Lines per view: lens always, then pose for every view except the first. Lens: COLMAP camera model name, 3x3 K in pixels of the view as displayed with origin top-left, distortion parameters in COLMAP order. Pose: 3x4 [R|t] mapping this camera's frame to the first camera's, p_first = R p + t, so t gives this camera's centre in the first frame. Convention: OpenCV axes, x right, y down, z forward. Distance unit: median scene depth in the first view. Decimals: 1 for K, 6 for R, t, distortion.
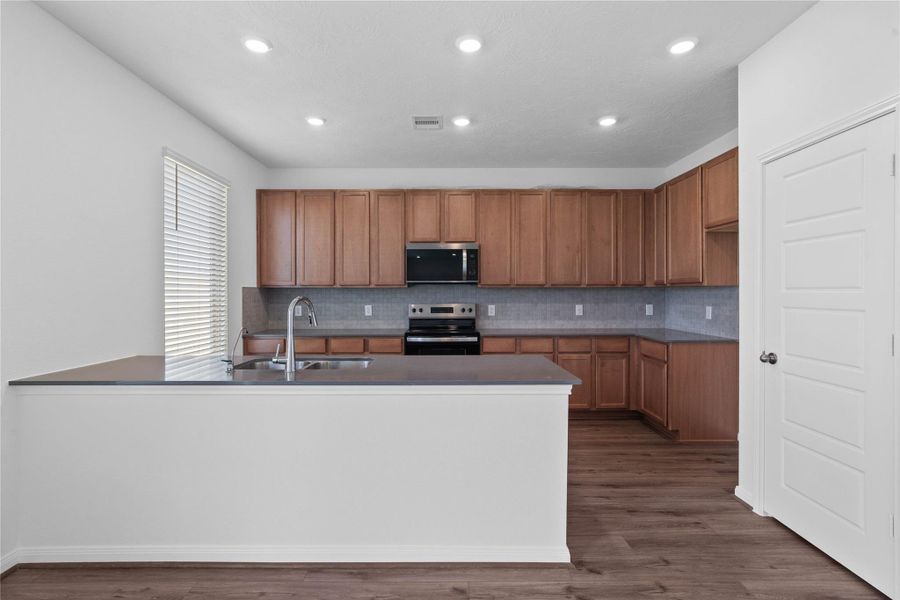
lens RADIAL K [[422.2, 0, 451.6], [0, 422.2, 293.4], [0, 0, 1]] dist [0.000762, 0.000415]
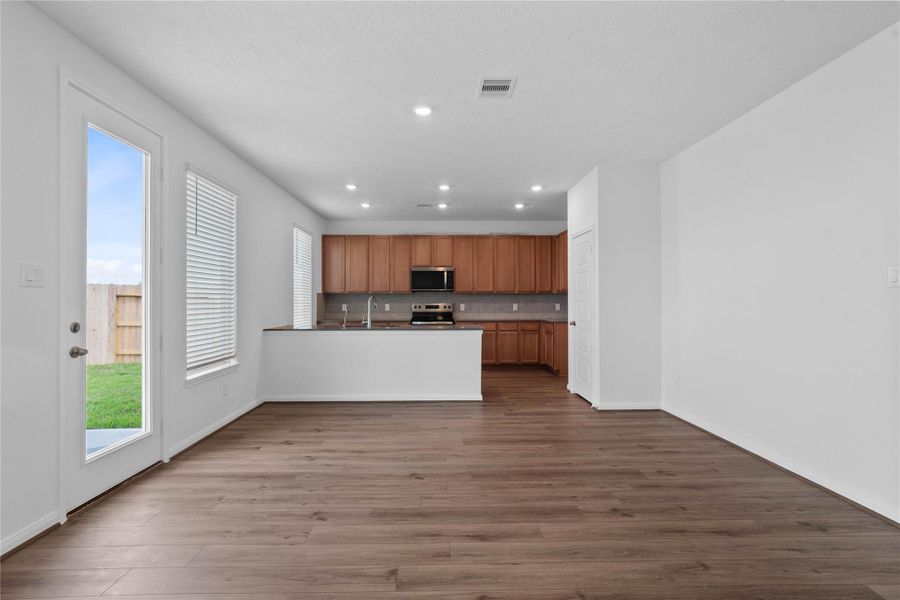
lens RADIAL K [[422.2, 0, 445.2], [0, 422.2, 303.6], [0, 0, 1]] dist [0.000762, 0.000415]
pose [[0.999971, 0.000293, 0.007666, 0.016258], [-0.000335, 0.999985, 0.005384, 0.017998], [-0.007664, -0.005386, 0.999956, -0.689542]]
